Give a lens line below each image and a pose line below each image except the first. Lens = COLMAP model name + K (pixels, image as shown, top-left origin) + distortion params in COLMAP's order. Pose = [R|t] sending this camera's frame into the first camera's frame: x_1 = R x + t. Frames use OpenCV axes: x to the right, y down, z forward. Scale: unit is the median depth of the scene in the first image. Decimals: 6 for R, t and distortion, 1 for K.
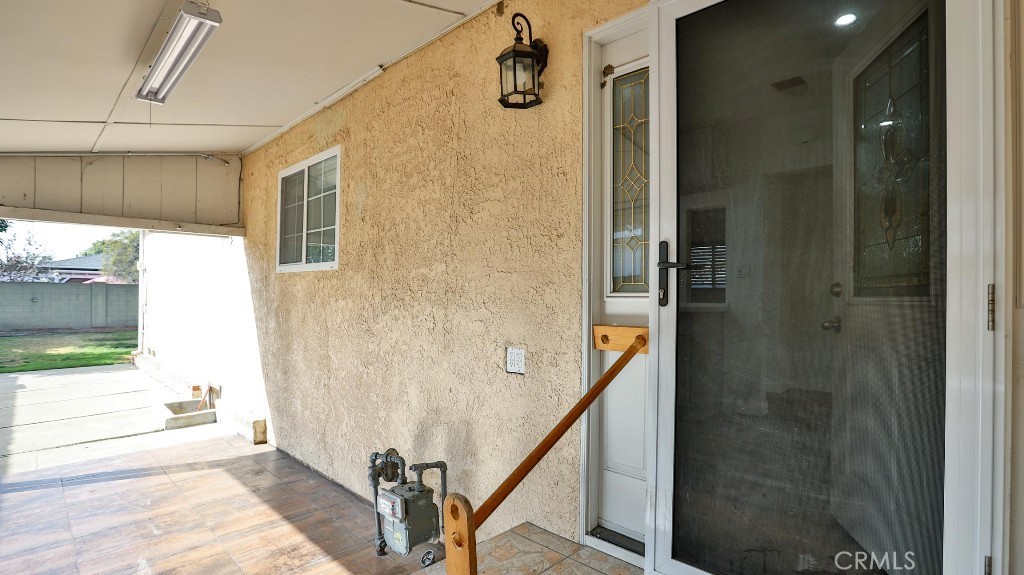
lens RADIAL K [[496.4, 0, 512.0], [0, 496.4, 287.5], [0, 0, 1]] dist [-0.018562, 0.000610]
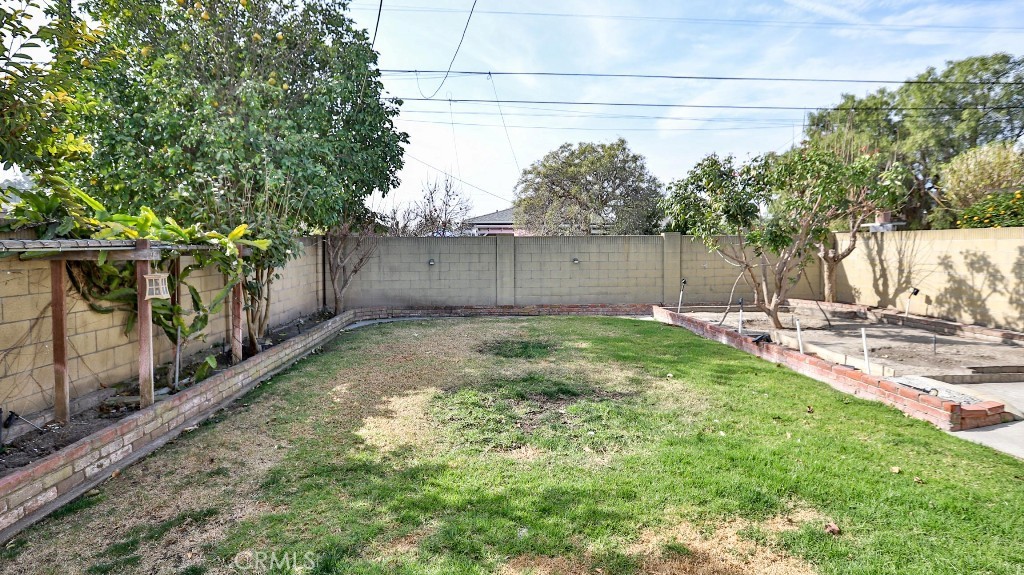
lens RADIAL K [[496.4, 0, 512.0], [0, 496.4, 287.5], [0, 0, 1]] dist [-0.018562, 0.000610]
pose [[0.749091, 0.038035, -0.661374, -0.398122], [0.023933, 0.996145, 0.084395, 0.003290], [0.662034, -0.079048, 0.745293, 0.509734]]
